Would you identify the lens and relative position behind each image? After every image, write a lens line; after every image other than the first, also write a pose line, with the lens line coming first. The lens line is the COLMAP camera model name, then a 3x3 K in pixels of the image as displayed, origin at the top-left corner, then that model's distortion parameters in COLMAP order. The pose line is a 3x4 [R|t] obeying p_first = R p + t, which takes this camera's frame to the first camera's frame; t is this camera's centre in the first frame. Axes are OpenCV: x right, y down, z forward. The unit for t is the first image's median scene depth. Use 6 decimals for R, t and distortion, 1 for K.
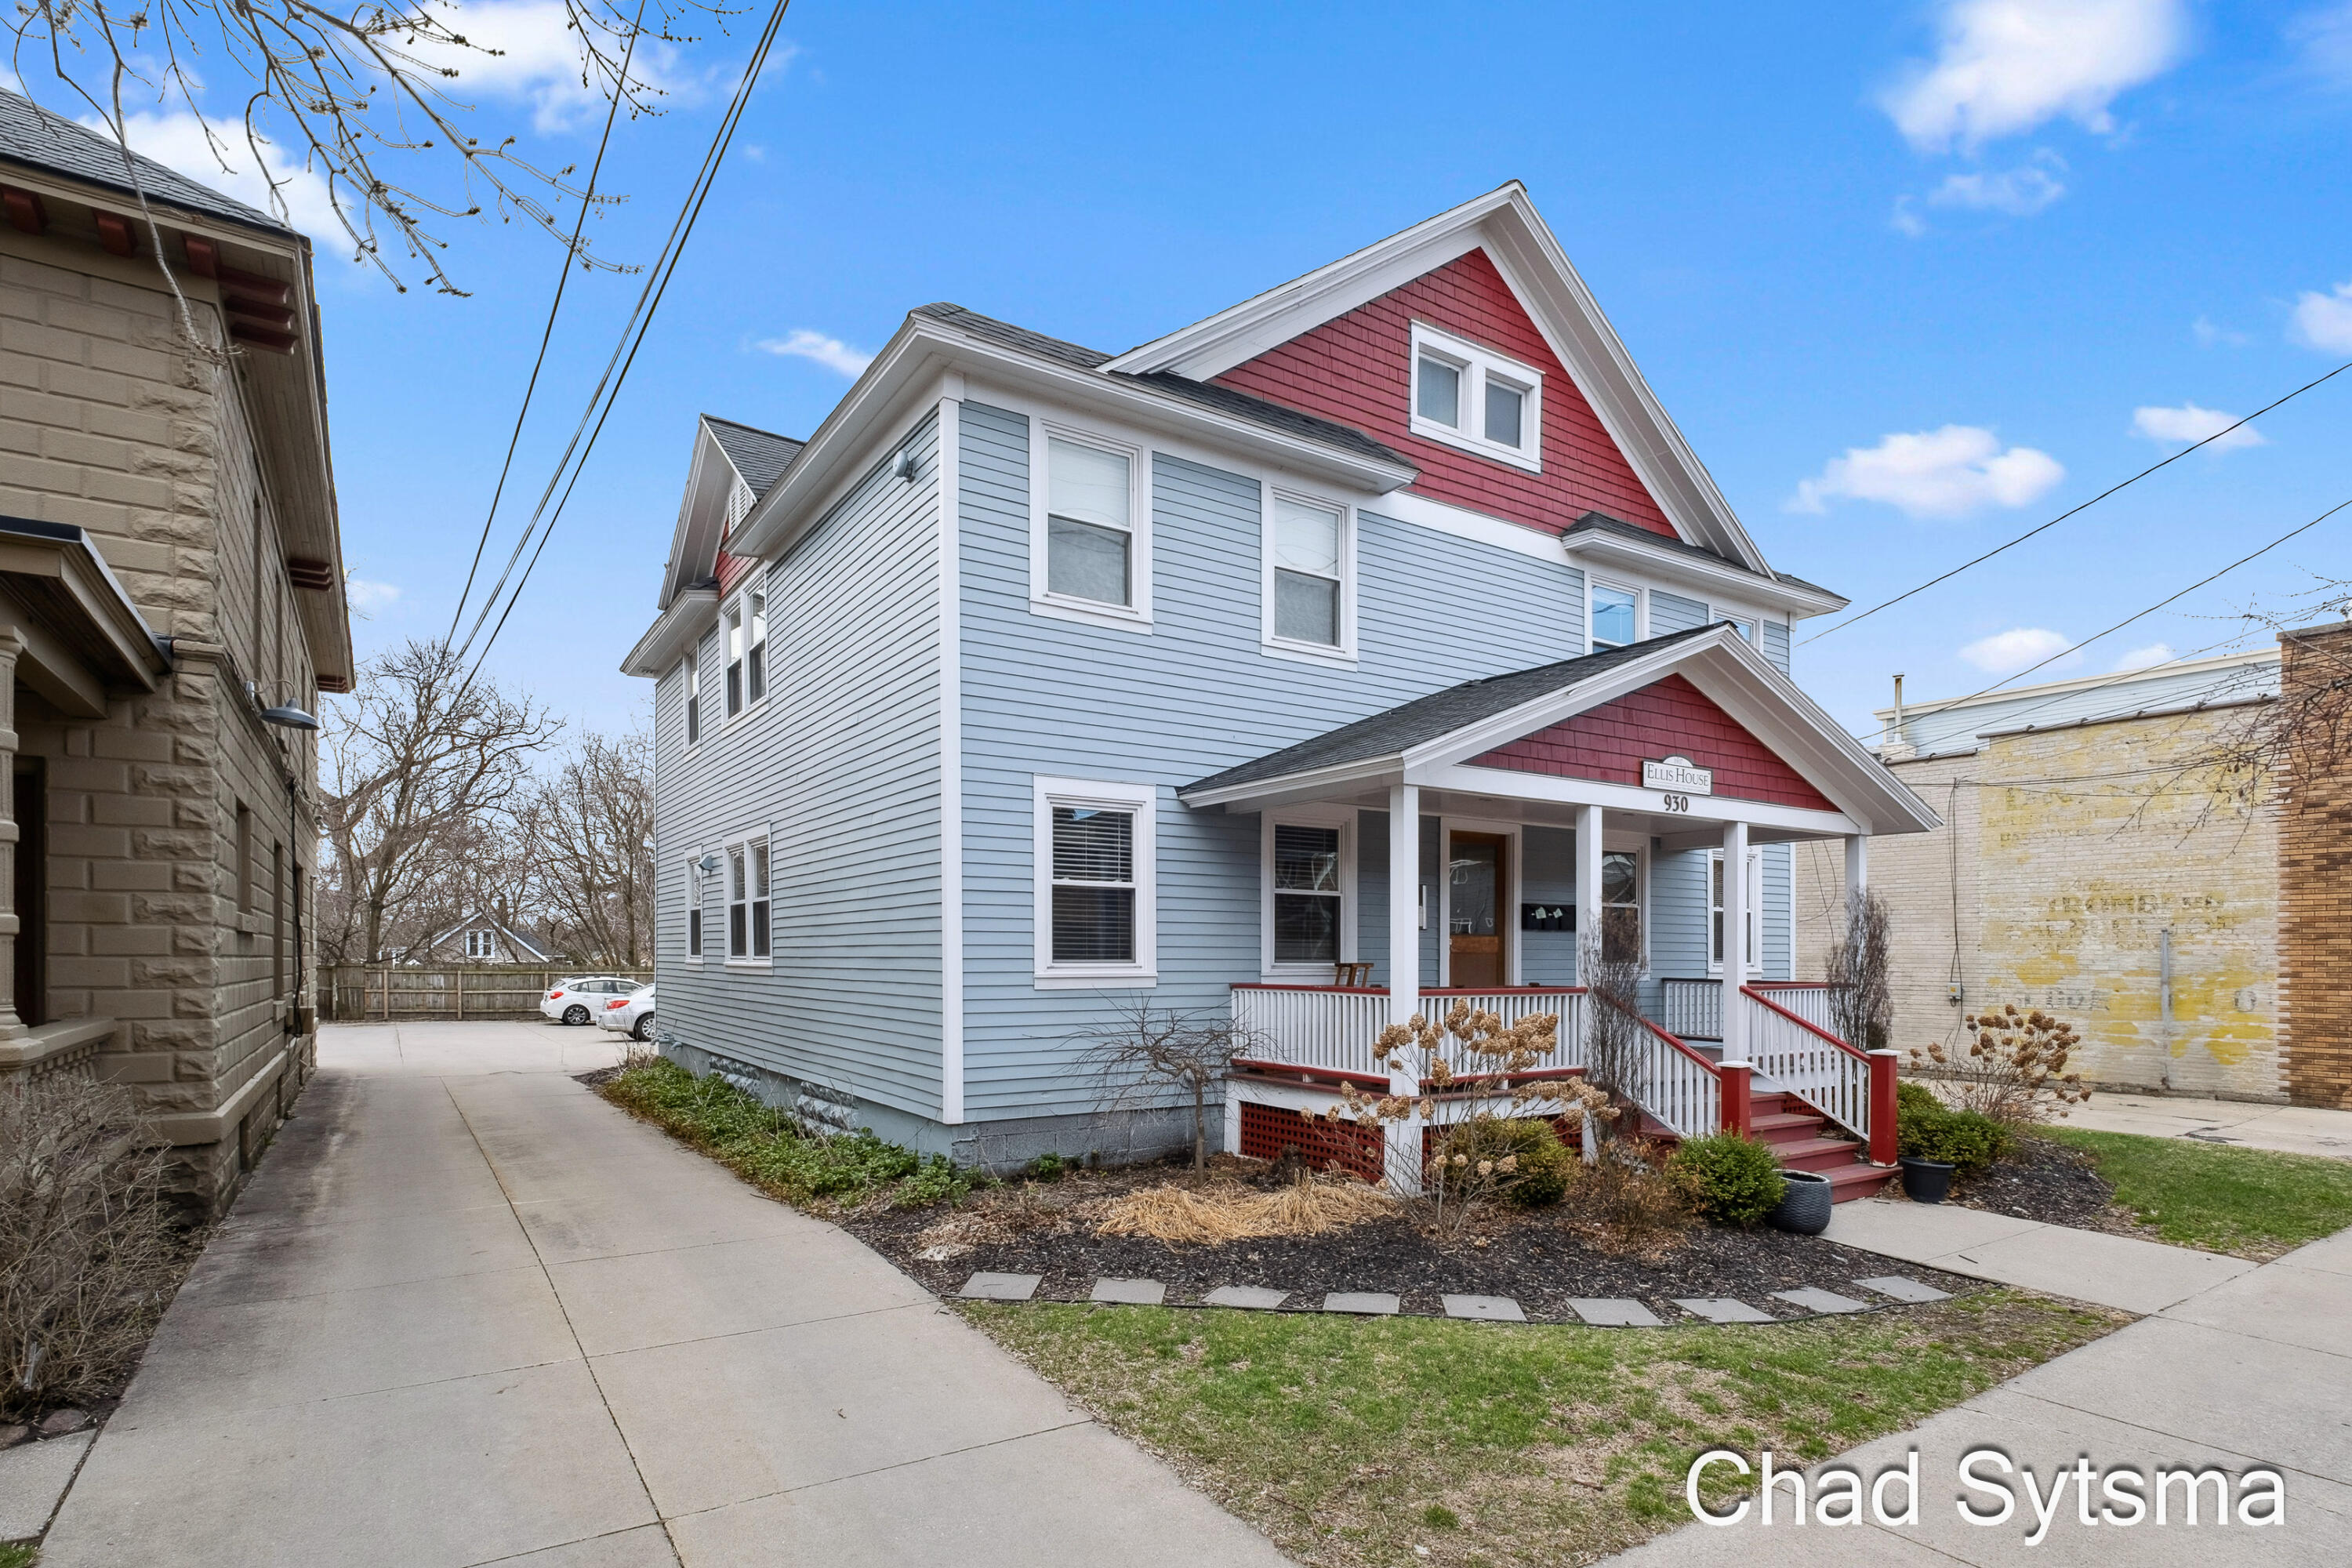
lens RADIAL K [[1153.6, 0, 1246.5], [0, 1153.6, 781.9], [0, 0, 1]] dist [0.002901, 0.000205]
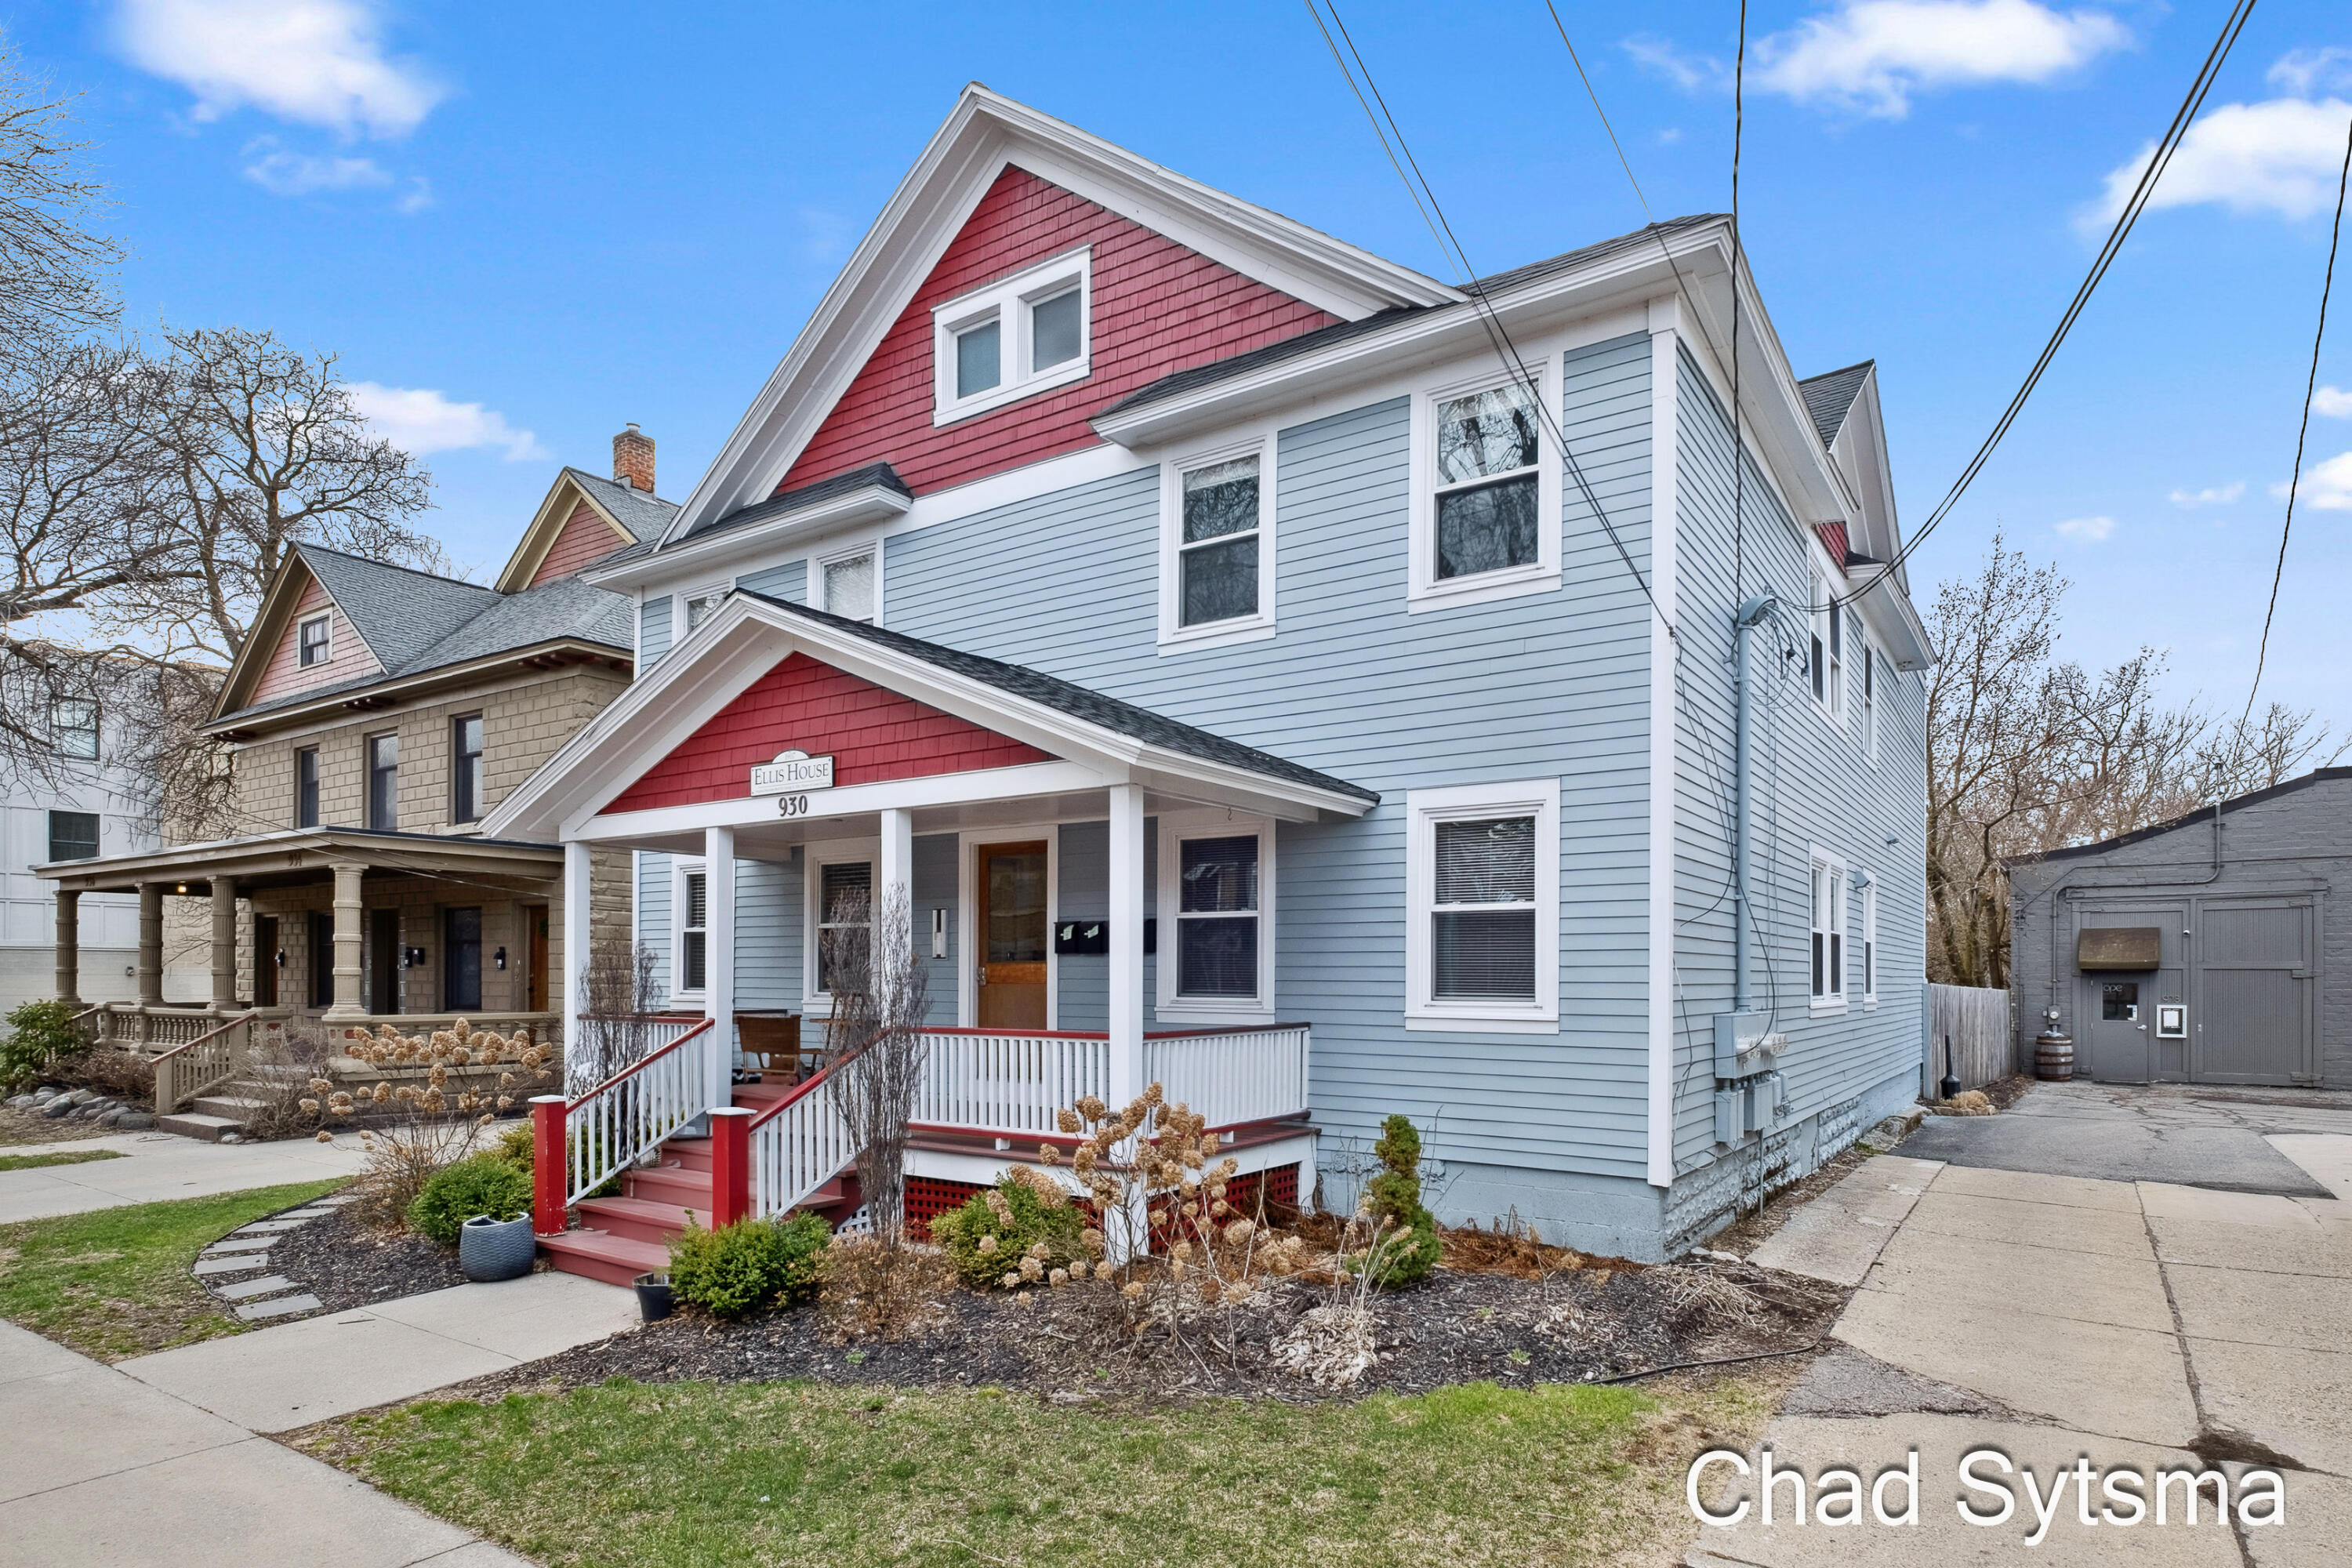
lens RADIAL K [[1296.5, 0, 1176.0], [0, 1296.5, 784.0], [0, 0, 1]] dist [0.002917, 0.000537]
pose [[0.371424, -0.144934, -0.917081, 1.226851], [0.132444, 0.985911, -0.102171, 0.124824], [0.918968, -0.083513, 0.385387, 0.807091]]
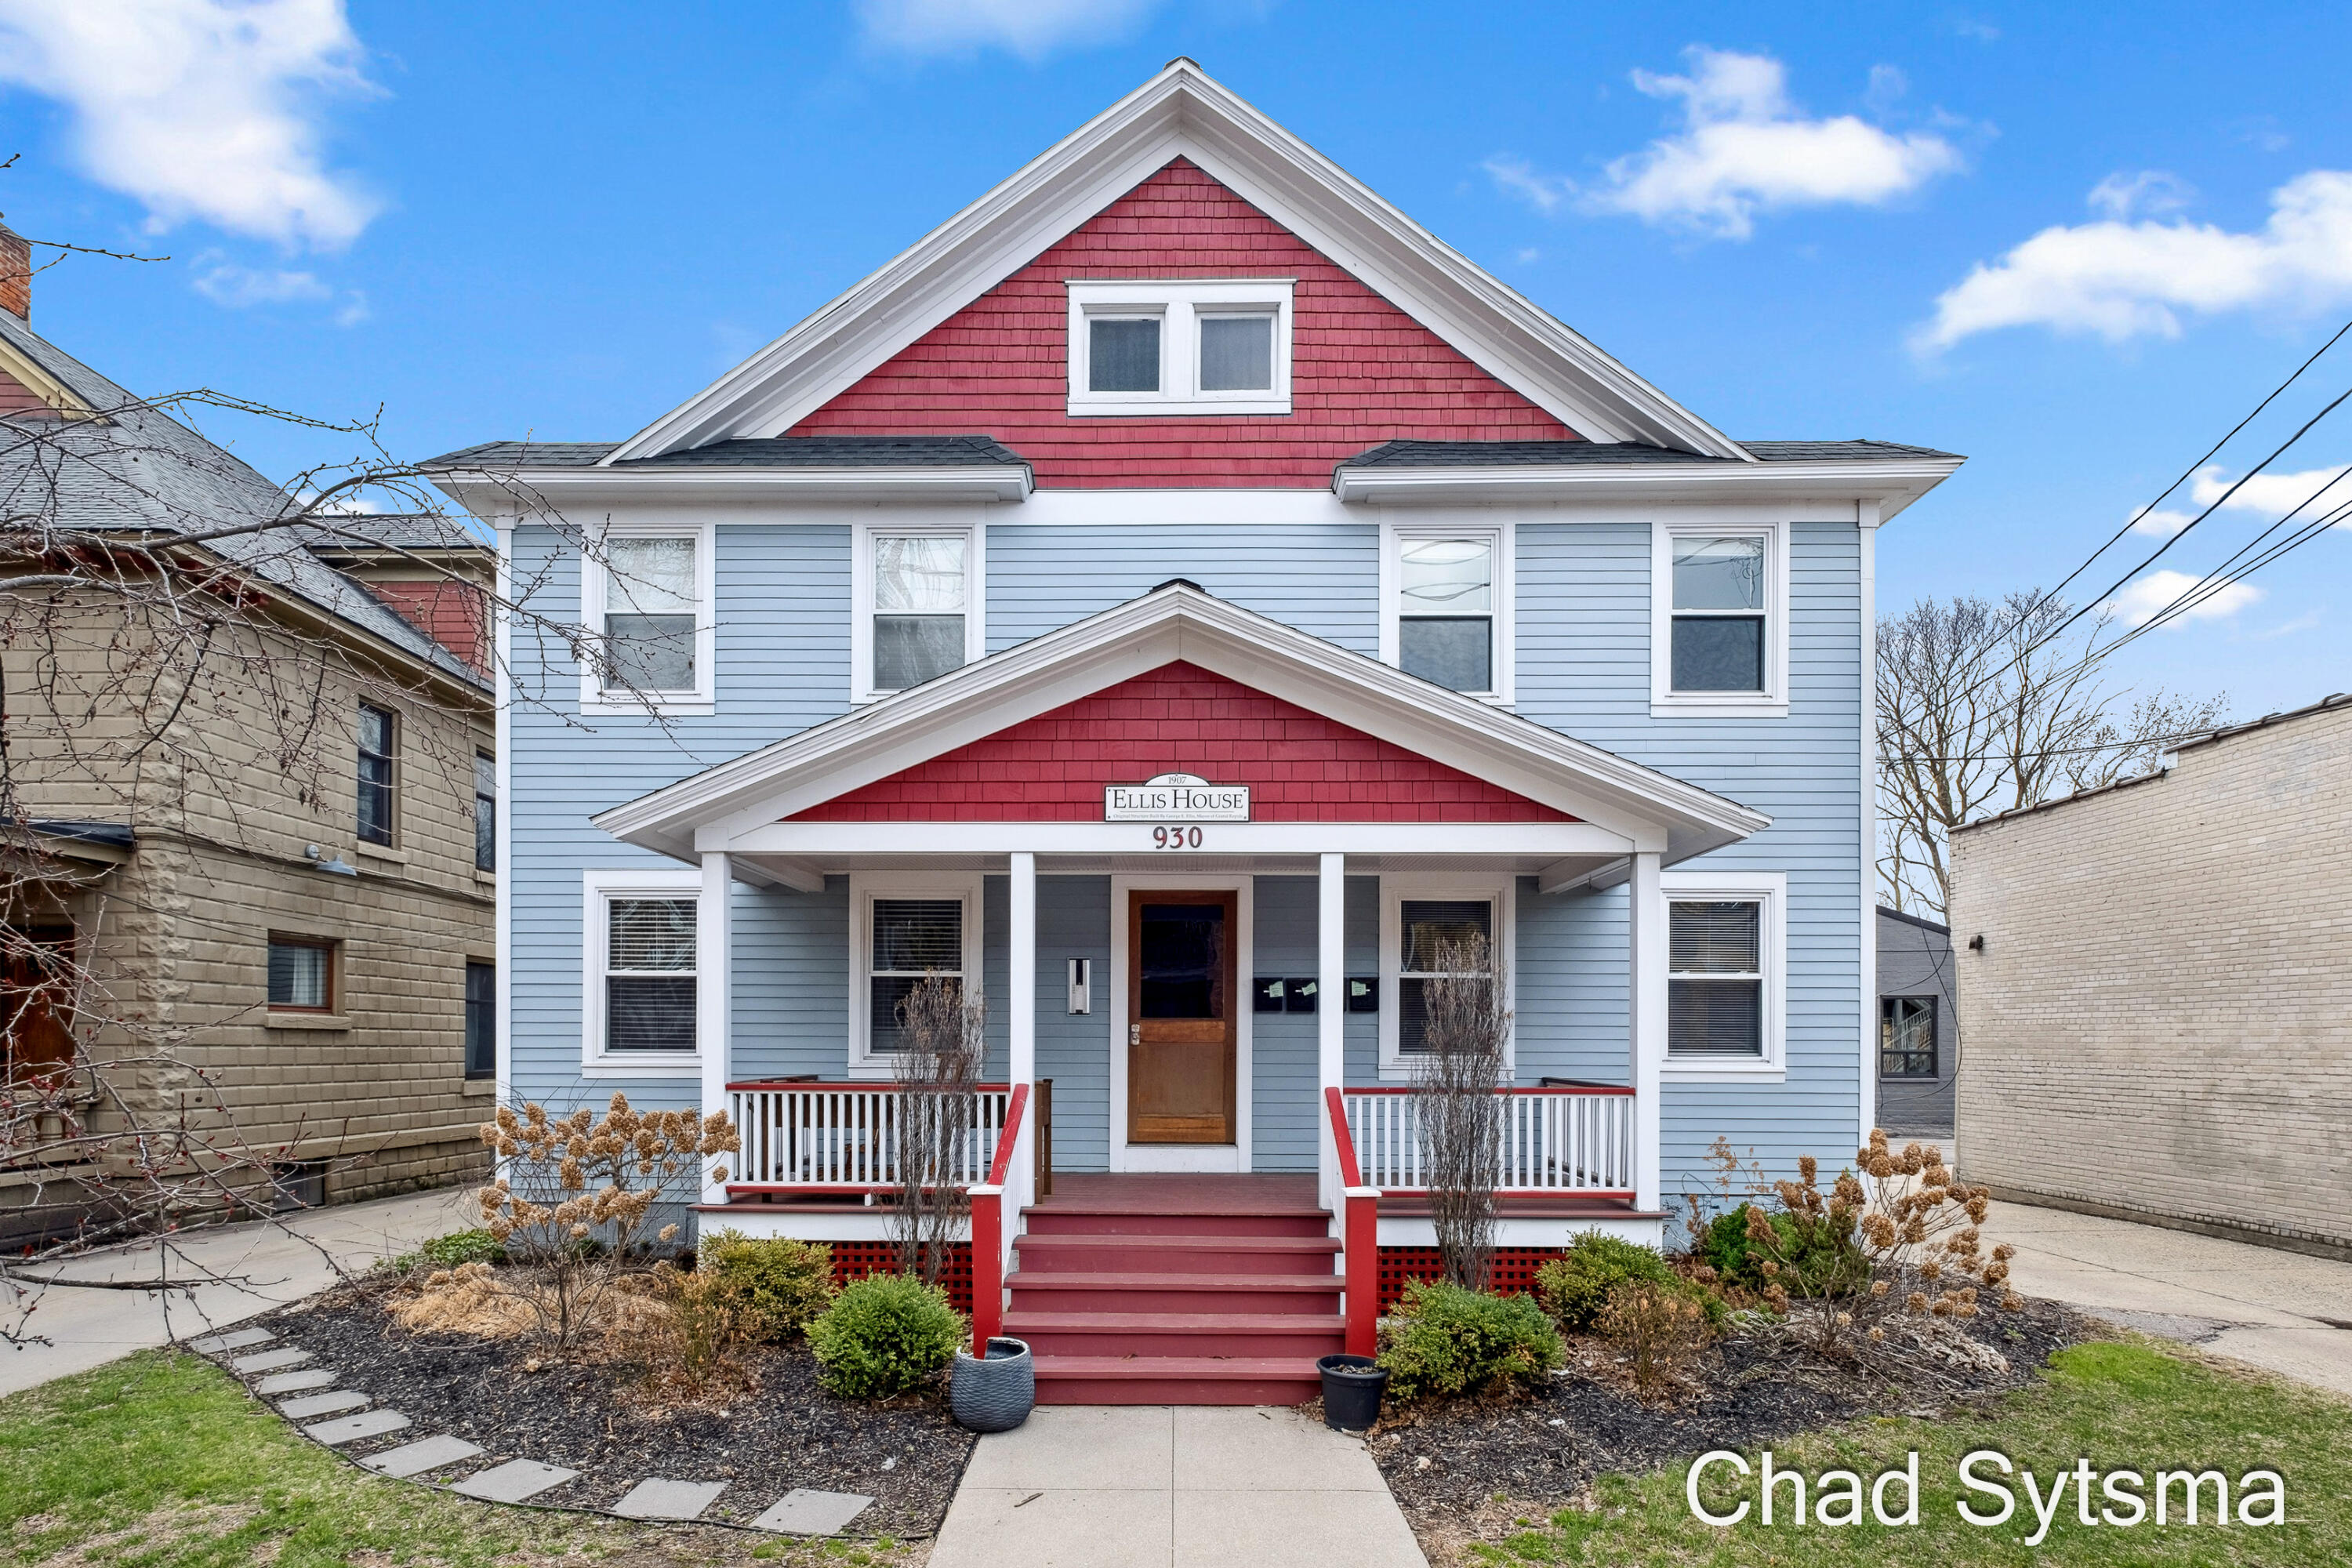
lens RADIAL K [[1273.1, 0, 1175.3], [0, 1273.1, 858.6], [0, 0, 1]] dist [0.000749, -0.000095]
pose [[0.825051, -0.083755, -0.558817, 0.743938], [0.083667, 0.996160, -0.025776, 0.047738], [0.558830, -0.025488, 0.828891, 0.295802]]
